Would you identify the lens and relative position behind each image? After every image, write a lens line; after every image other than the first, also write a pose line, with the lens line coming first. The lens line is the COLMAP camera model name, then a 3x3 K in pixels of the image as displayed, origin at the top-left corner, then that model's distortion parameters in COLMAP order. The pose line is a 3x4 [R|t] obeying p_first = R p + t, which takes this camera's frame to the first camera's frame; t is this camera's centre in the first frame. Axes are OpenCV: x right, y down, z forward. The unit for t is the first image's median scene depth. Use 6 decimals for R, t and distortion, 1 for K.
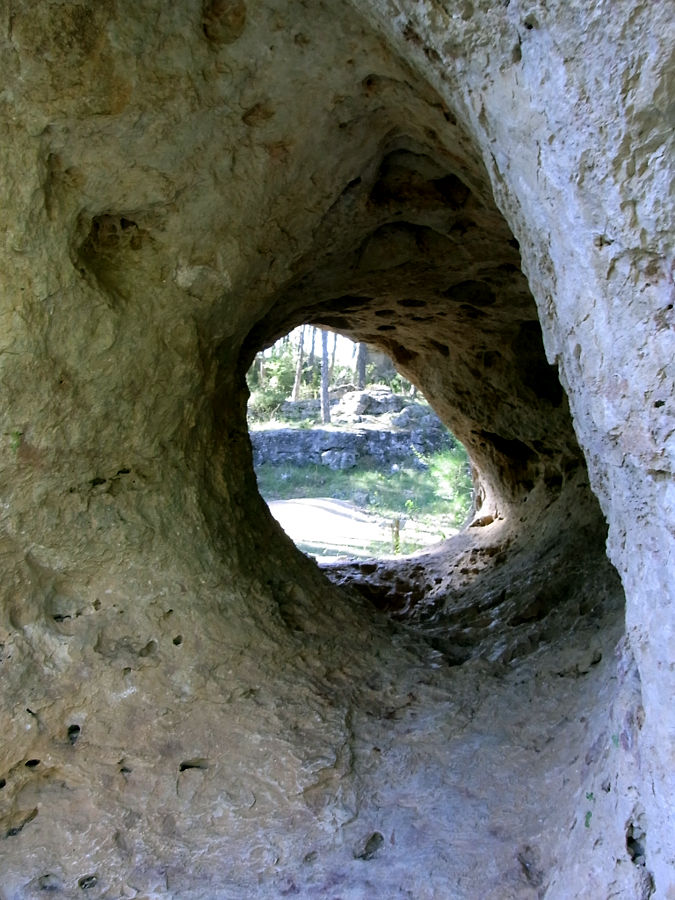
lens RADIAL K [[776.2, 0, 328.0], [0, 776.2, 471.5], [0, 0, 1]] dist [0.000511, 0.003431]
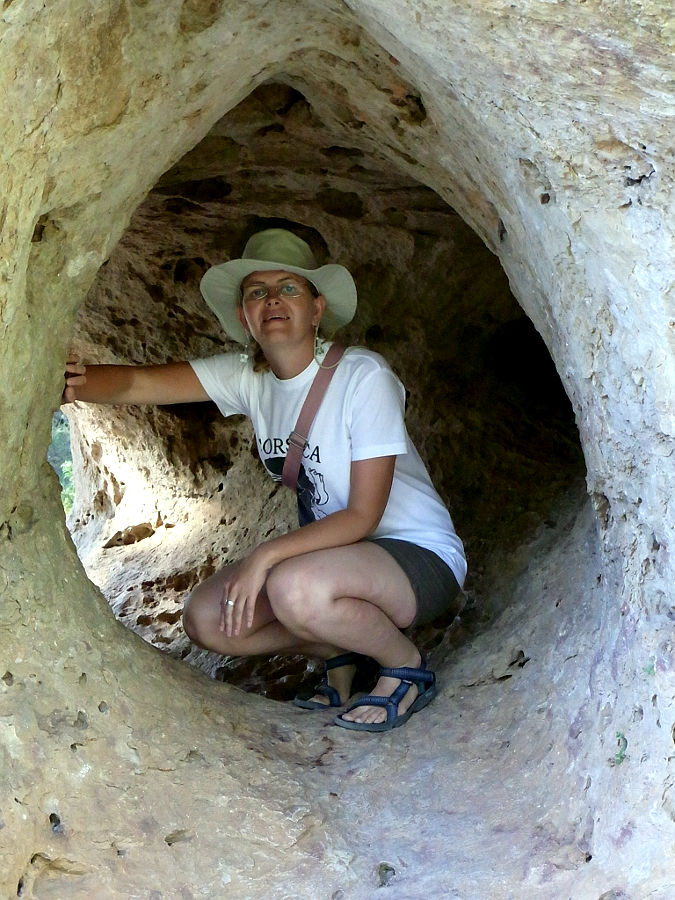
lens RADIAL K [[1895.5, 0, 337.2], [0, 1895.5, 451.2], [0, 0, 1]] dist [0.165575, 0.000000]
pose [[0.880115, -0.109881, 0.461870, -0.240440], [0.104156, 0.993836, 0.037963, -0.026912], [-0.463194, 0.014695, 0.886135, -0.241970]]
